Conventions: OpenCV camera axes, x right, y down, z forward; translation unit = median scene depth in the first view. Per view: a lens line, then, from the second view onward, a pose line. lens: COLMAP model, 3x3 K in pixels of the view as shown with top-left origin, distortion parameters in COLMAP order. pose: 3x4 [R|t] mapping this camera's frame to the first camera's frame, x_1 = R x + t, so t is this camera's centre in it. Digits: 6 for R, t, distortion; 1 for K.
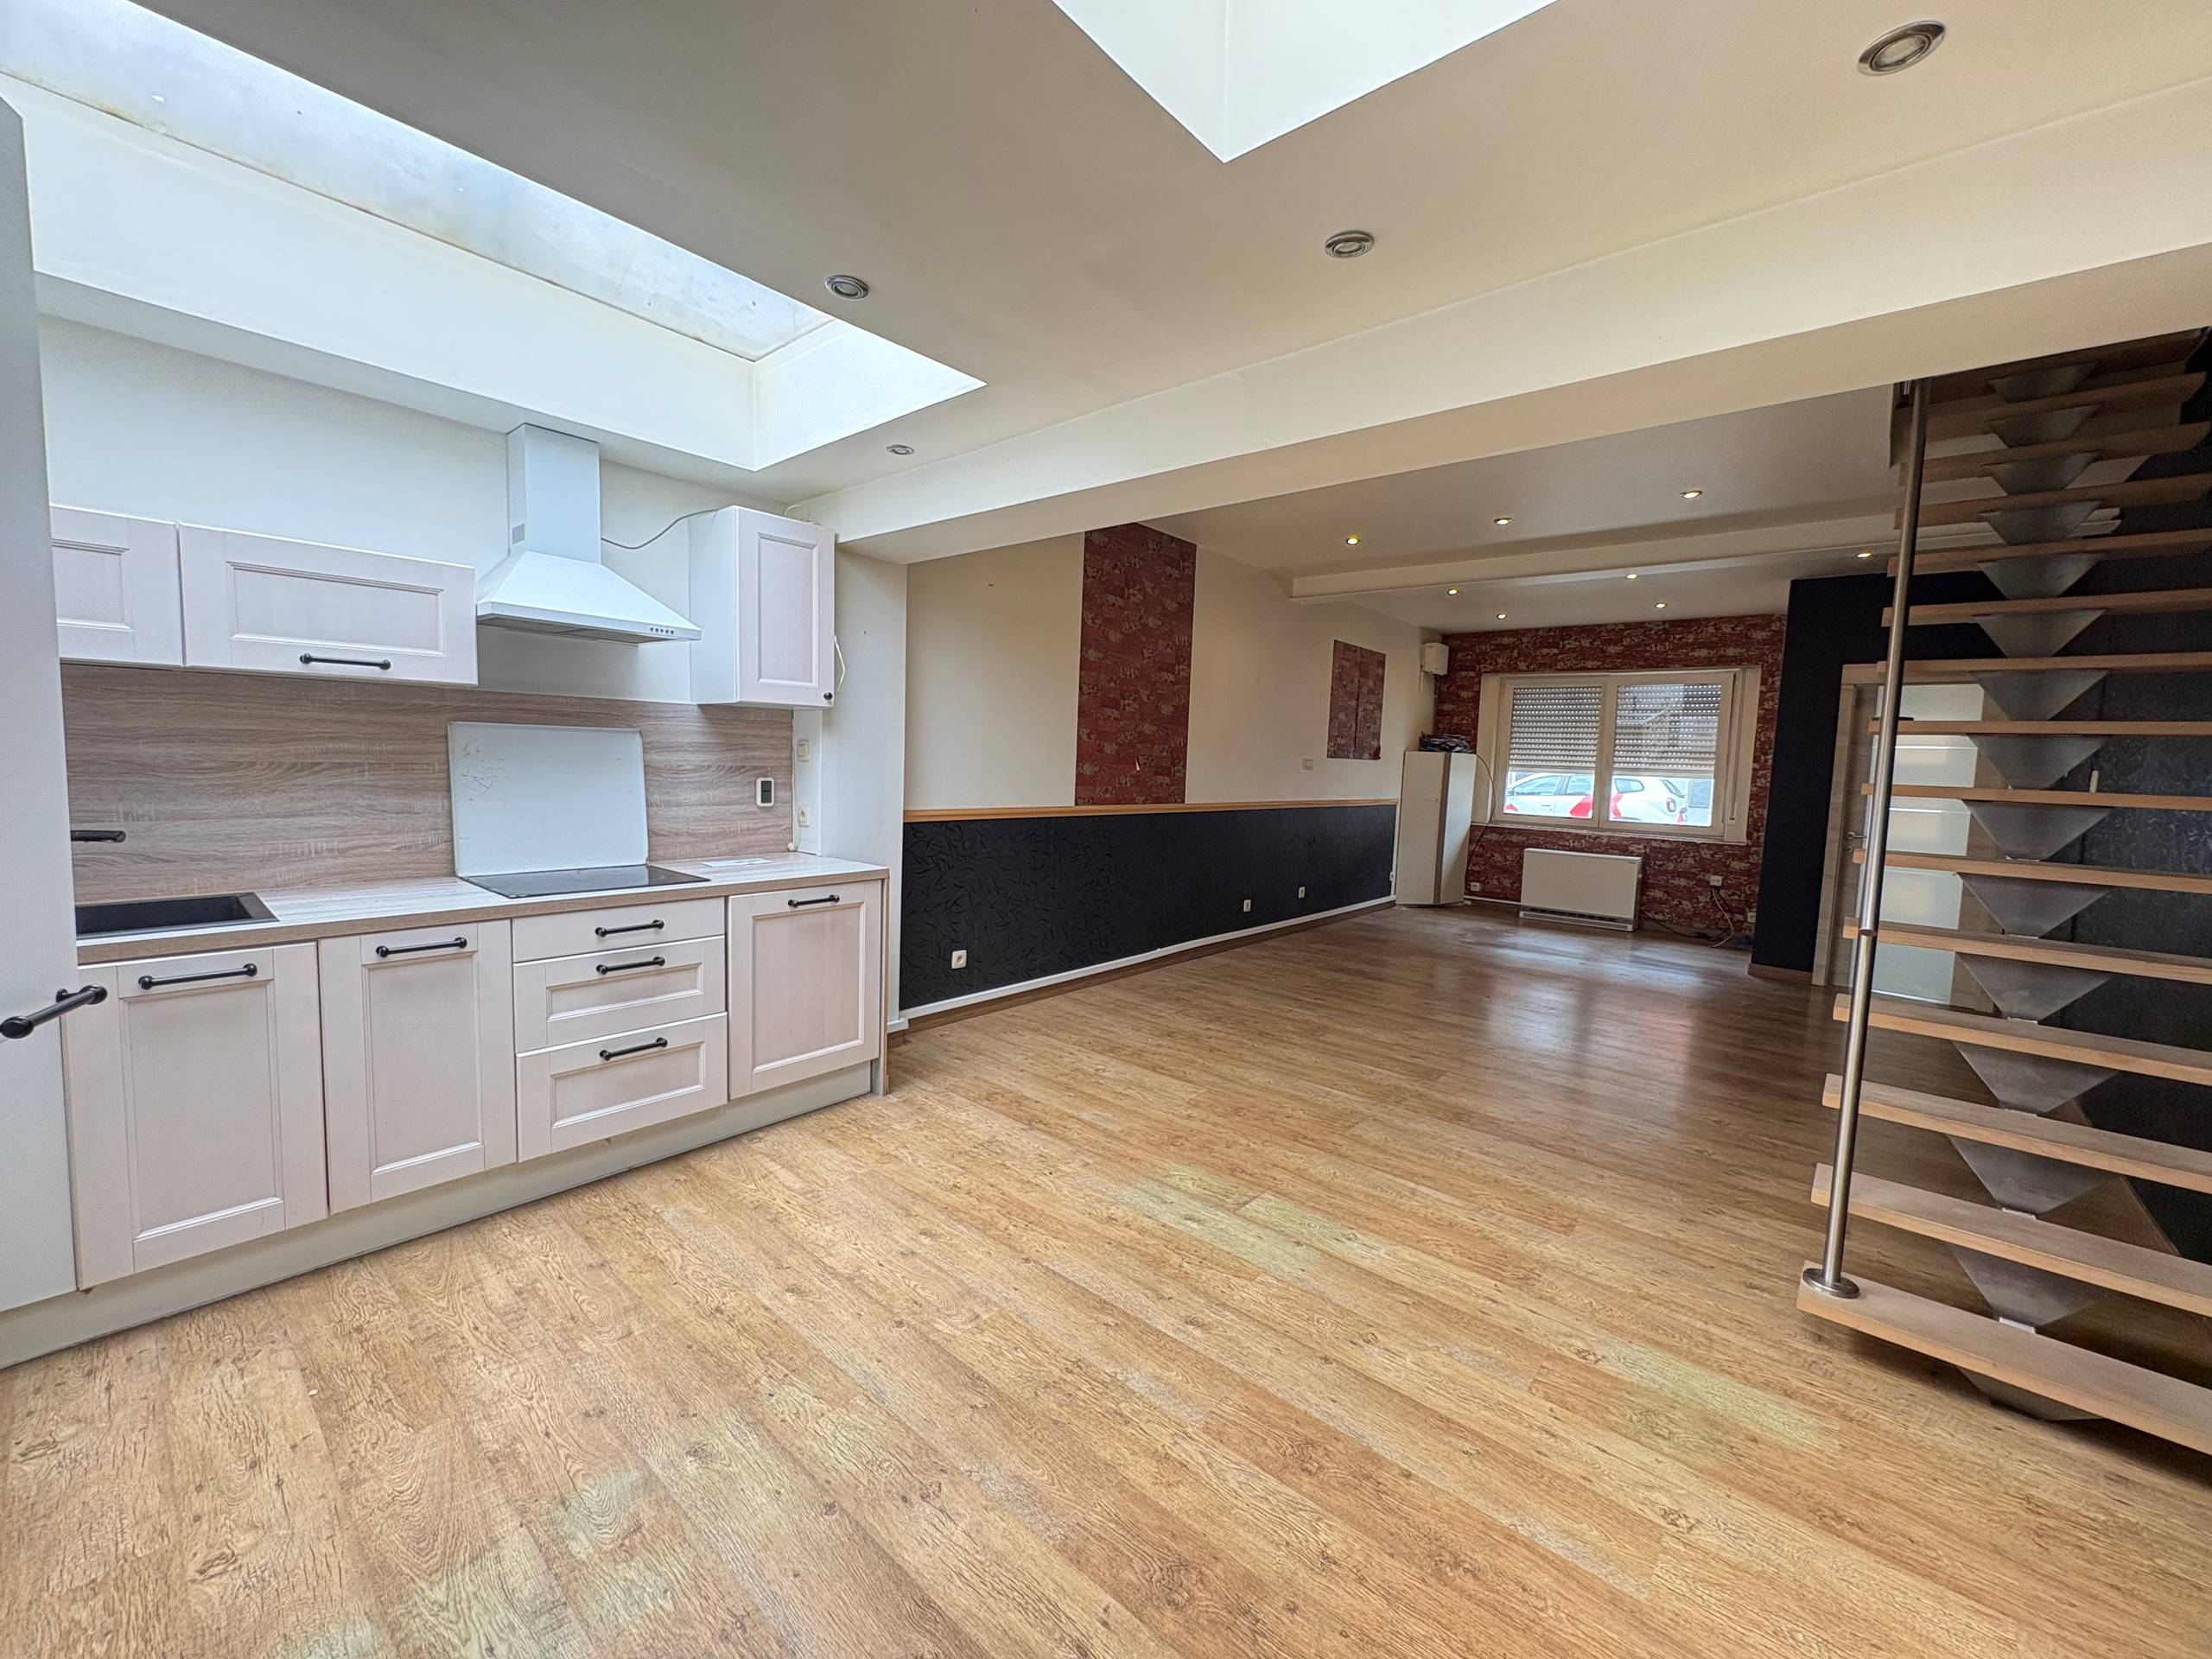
lens RADIAL K [[880.1, 0, 1108.1], [0, 880.1, 824.2], [0, 0, 1]] dist [0.000107, 0.000399]
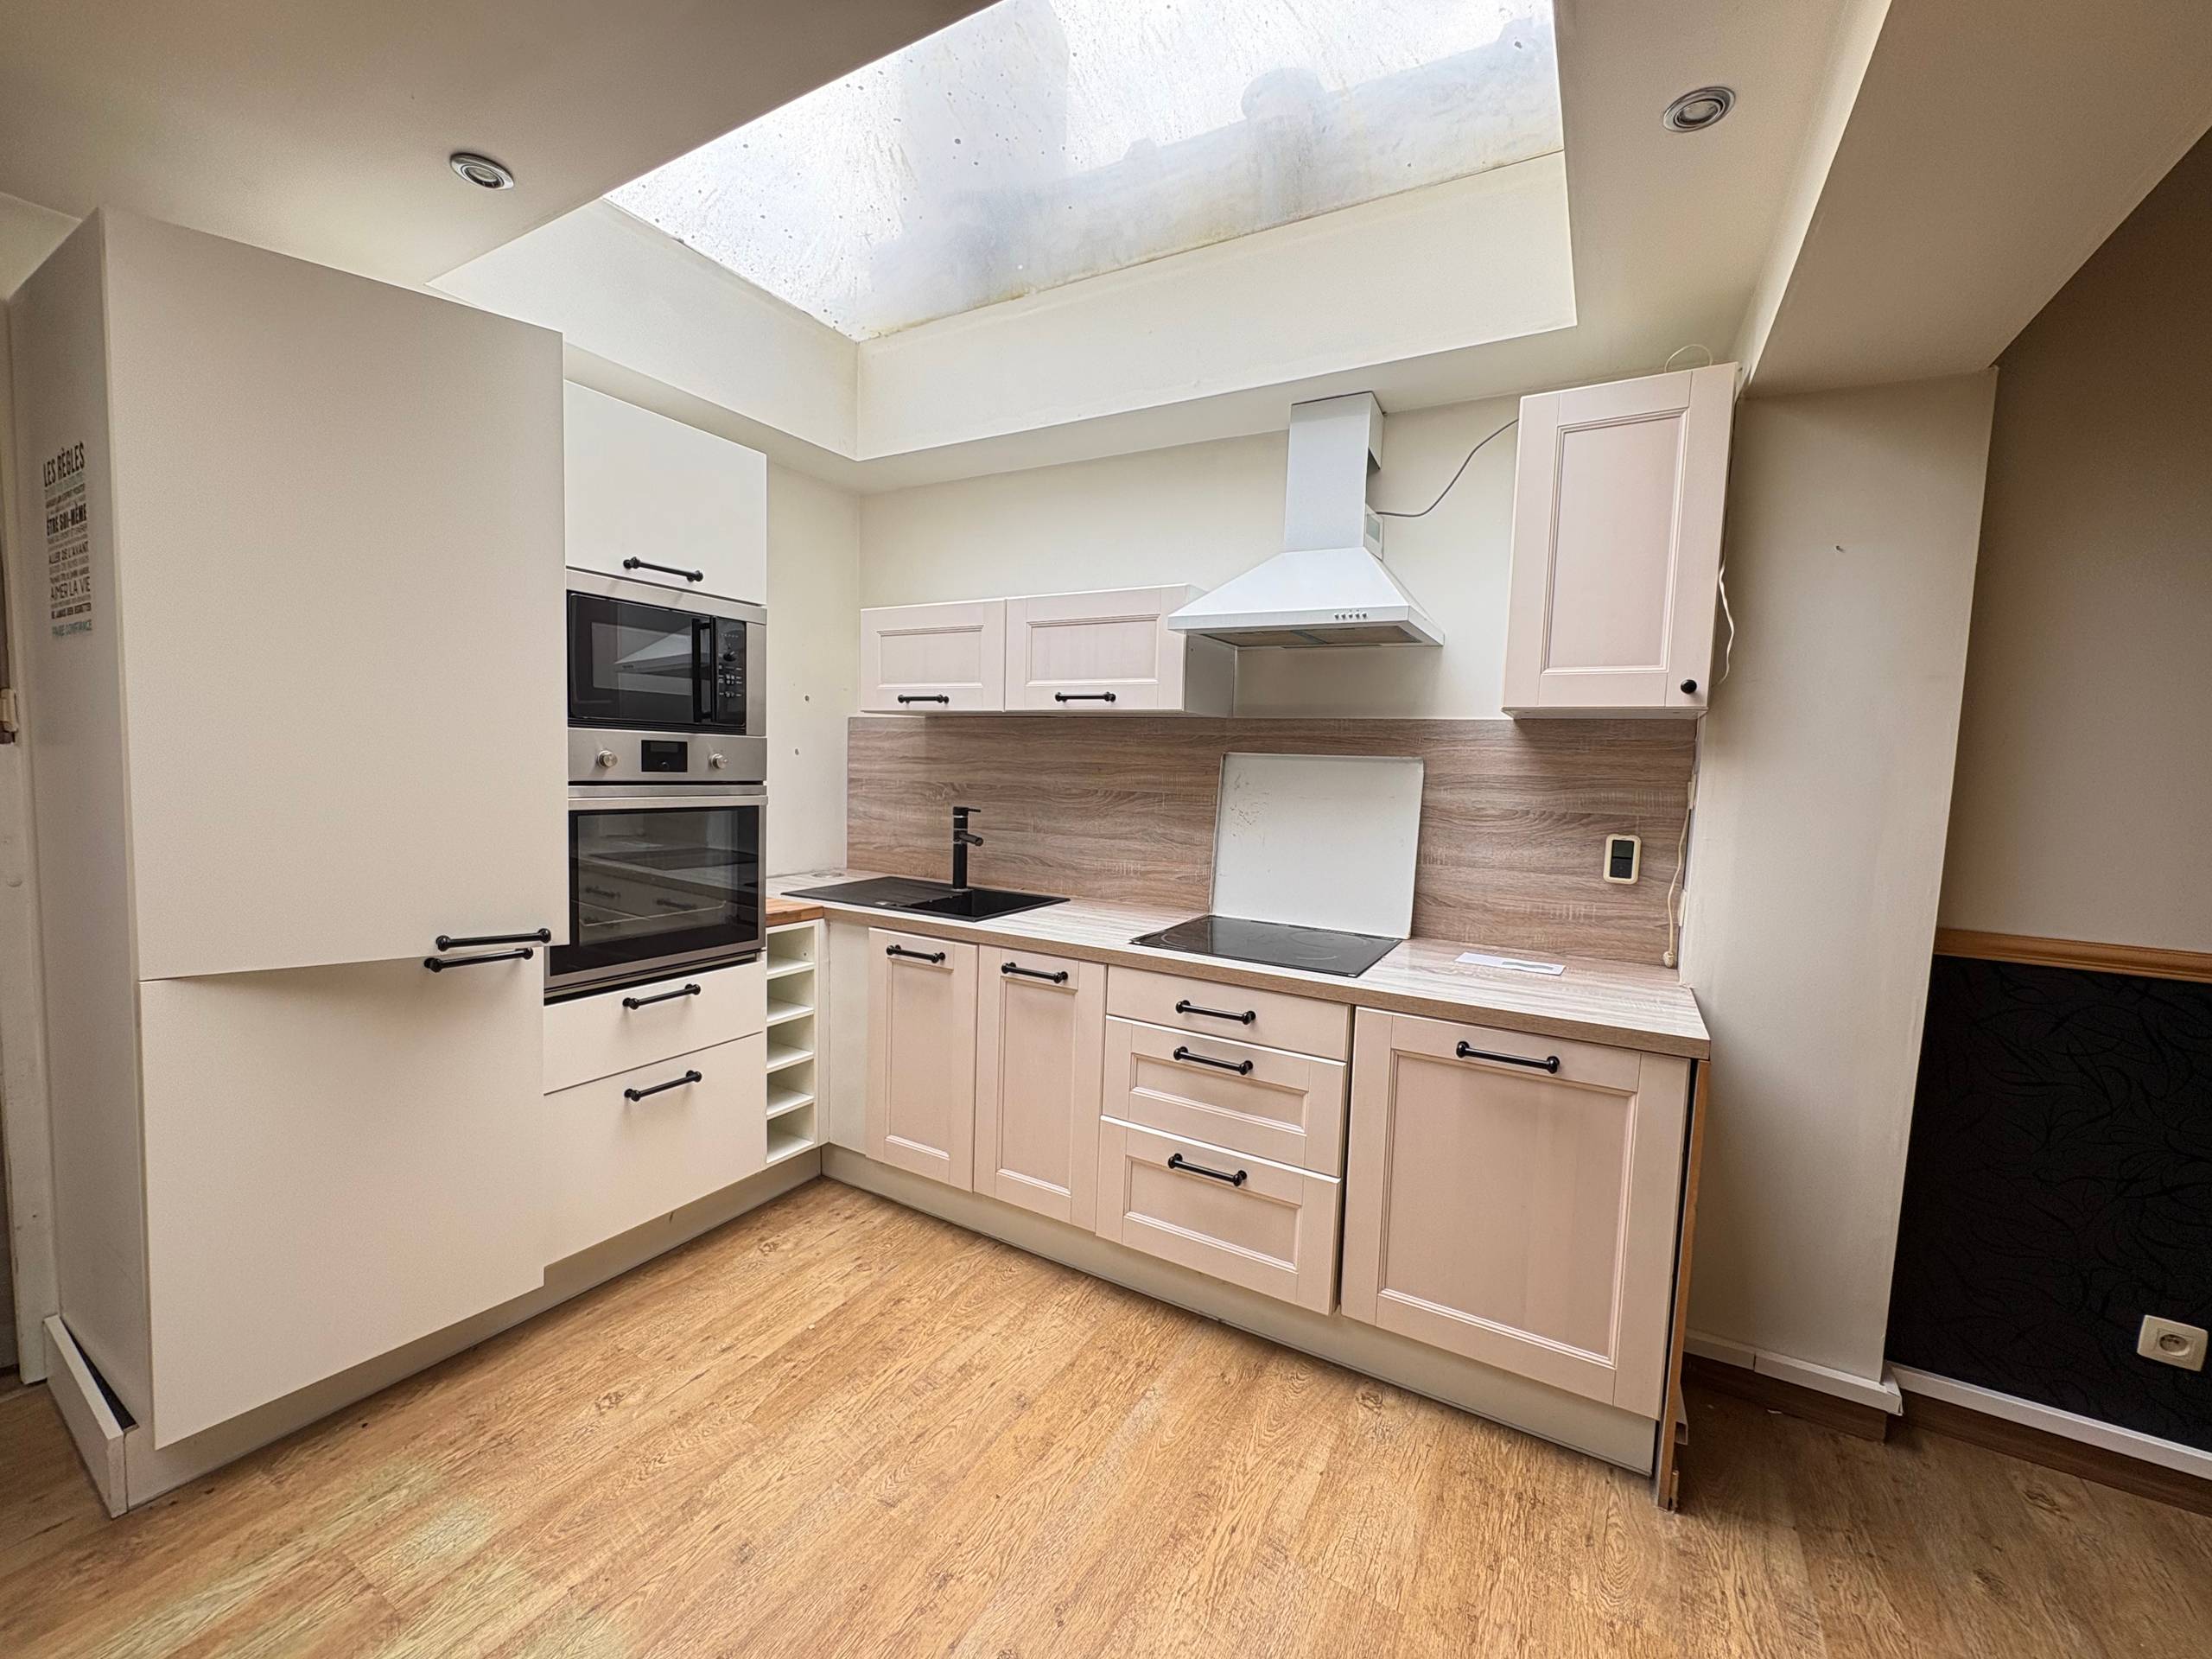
lens RADIAL K [[880.1, 0, 1107.4], [0, 880.1, 828.5], [0, 0, 1]] dist [0.000107, 0.000399]
pose [[0.184596, 0.051675, -0.981455, 0.138530], [-0.103124, 0.994123, 0.032946, -0.042674], [0.977389, 0.095130, 0.188840, 0.568521]]
